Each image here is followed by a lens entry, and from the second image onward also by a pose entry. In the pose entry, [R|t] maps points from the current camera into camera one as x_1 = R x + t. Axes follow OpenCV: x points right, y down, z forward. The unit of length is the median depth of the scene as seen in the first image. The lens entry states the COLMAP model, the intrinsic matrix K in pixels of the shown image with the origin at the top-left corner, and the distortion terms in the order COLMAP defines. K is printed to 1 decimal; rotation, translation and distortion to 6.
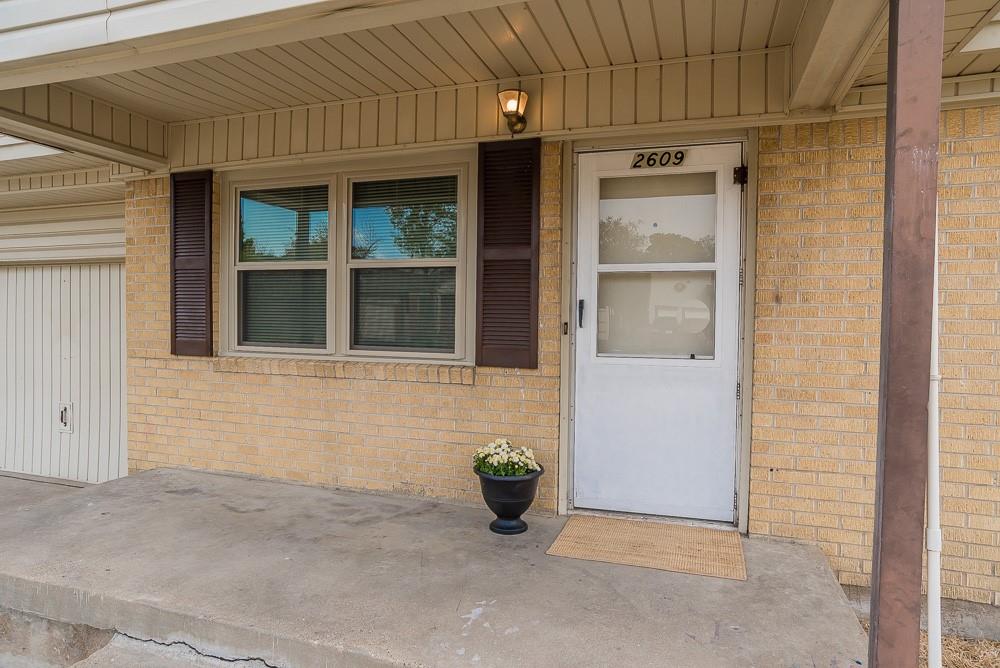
lens RADIAL K [[600.5, 0, 500.0], [0, 600.5, 334.0], [0, 0, 1]] dist [-0.036666, 0.000115]
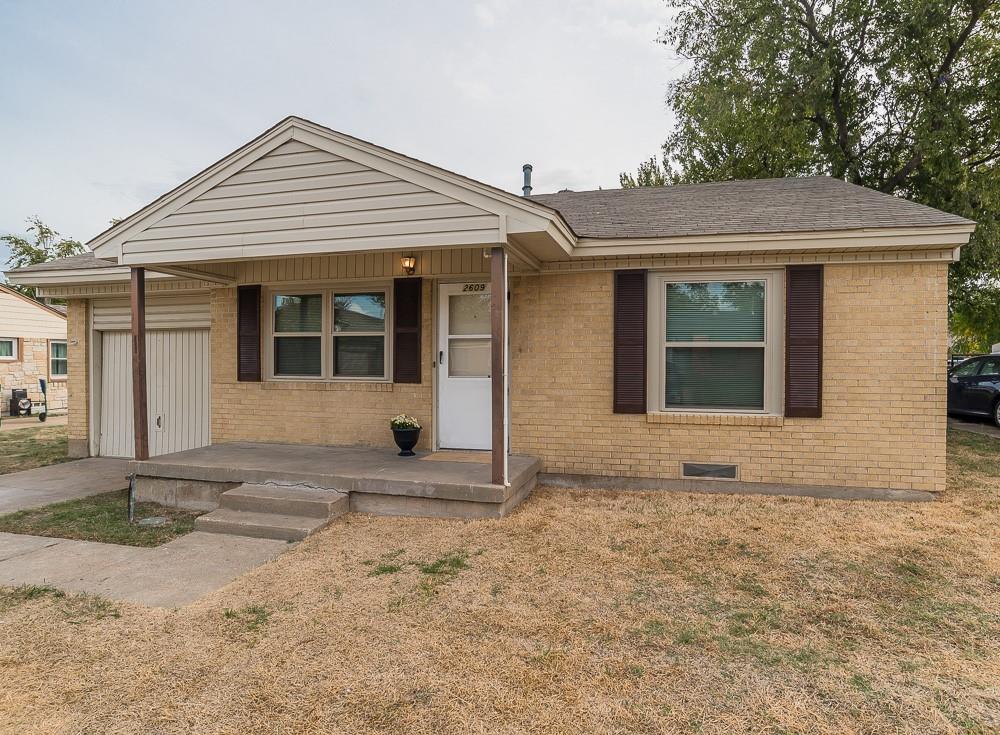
lens RADIAL K [[564.2, 0, 500.0], [0, 564.2, 367.5], [0, 0, 1]] dist [-0.041417, 0.002157]
pose [[0.998511, -0.008647, 0.053853, 0.232795], [0.009617, 0.999796, -0.017780, 0.039167], [-0.053688, 0.018271, 0.998391, -1.027521]]
